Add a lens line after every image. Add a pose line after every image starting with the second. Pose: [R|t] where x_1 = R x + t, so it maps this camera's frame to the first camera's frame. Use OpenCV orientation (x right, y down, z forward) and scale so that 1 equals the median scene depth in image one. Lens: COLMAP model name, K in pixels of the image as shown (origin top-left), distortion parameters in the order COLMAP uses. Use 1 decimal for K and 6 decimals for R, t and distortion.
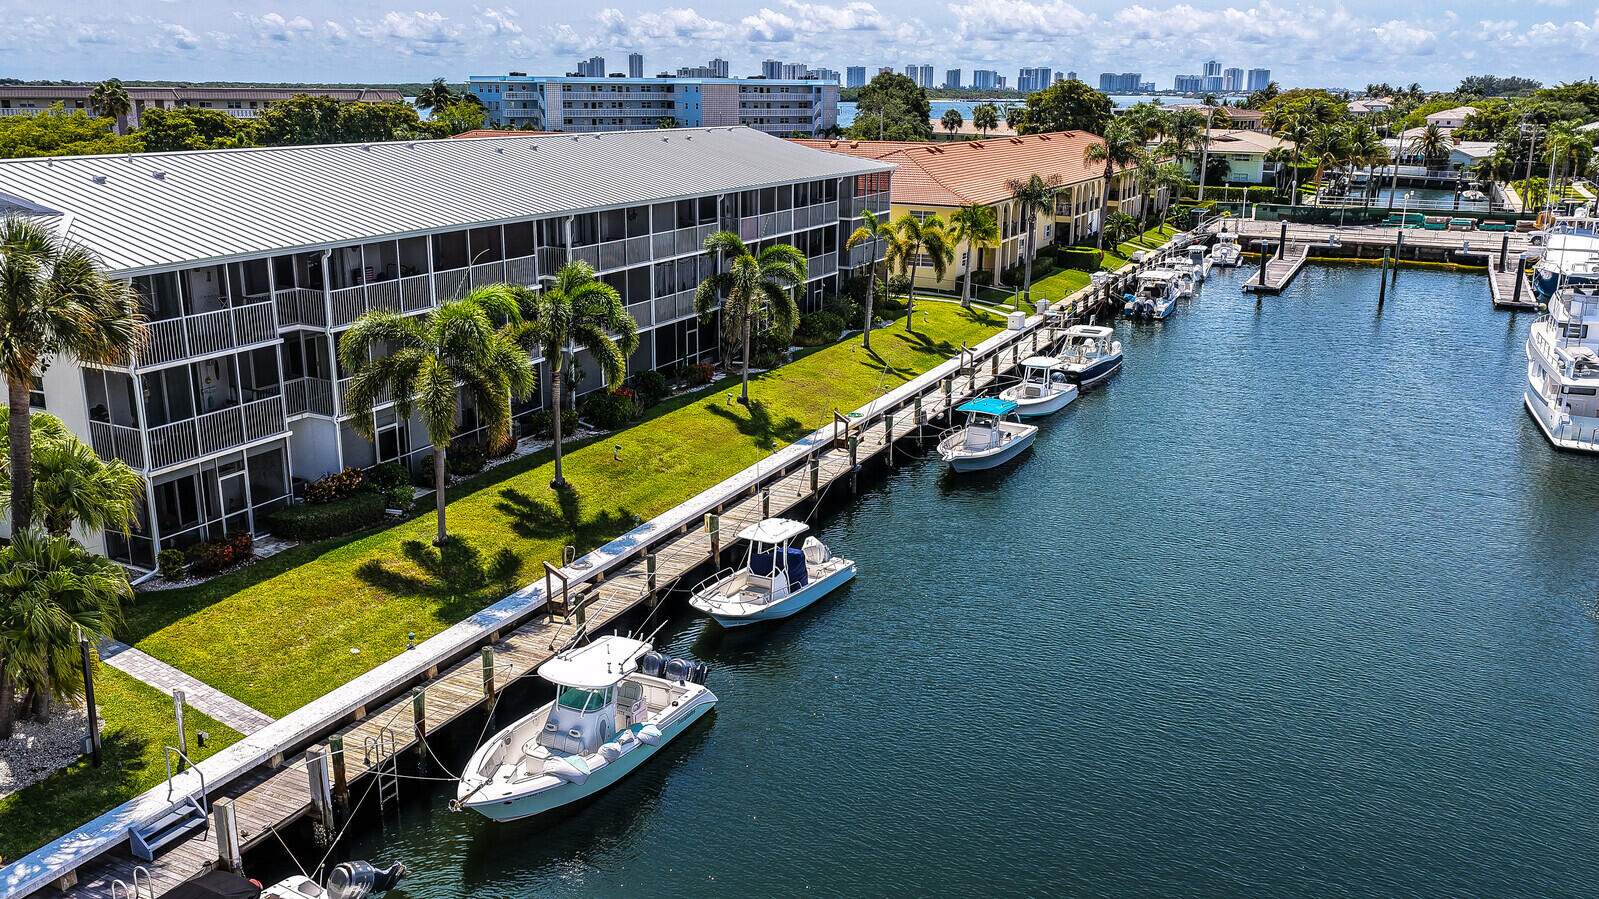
lens RADIAL K [[1318.2, 0, 799.5], [0, 1318.2, 449.5], [0, 0, 1]] dist [0.000046, 0.012077]
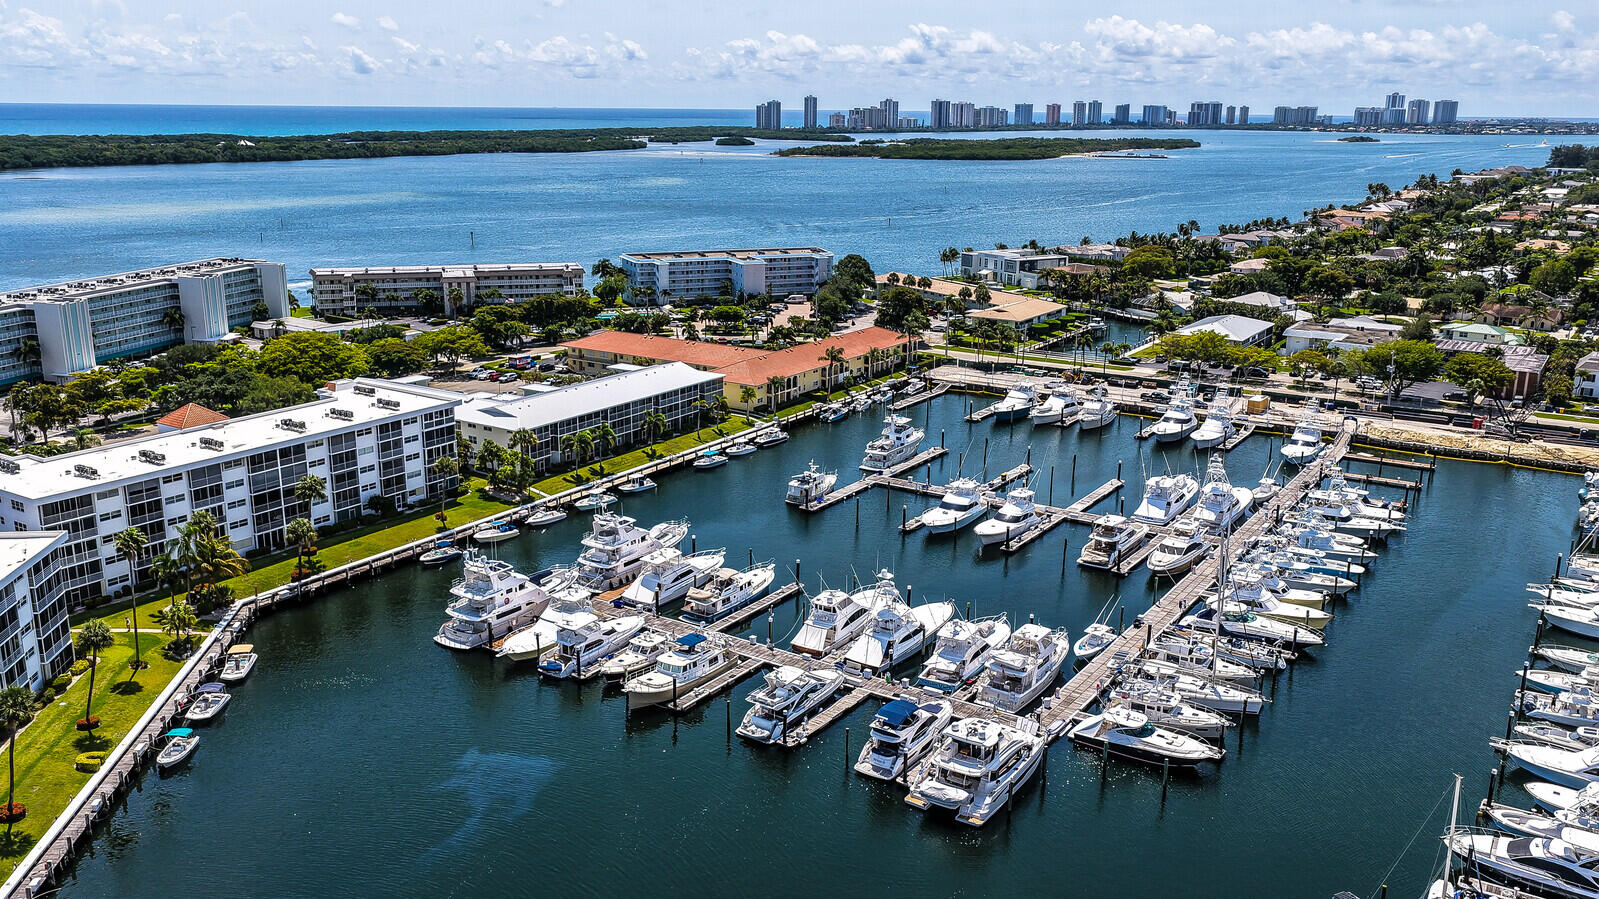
lens RADIAL K [[1318.2, 0, 799.5], [0, 1318.2, 449.5], [0, 0, 1]] dist [0.000046, 0.012077]
pose [[0.990745, 0.033547, -0.131526, 1.284878], [-0.035528, 0.999287, -0.012742, -0.000791], [0.131005, 0.017297, 0.991231, -4.068367]]
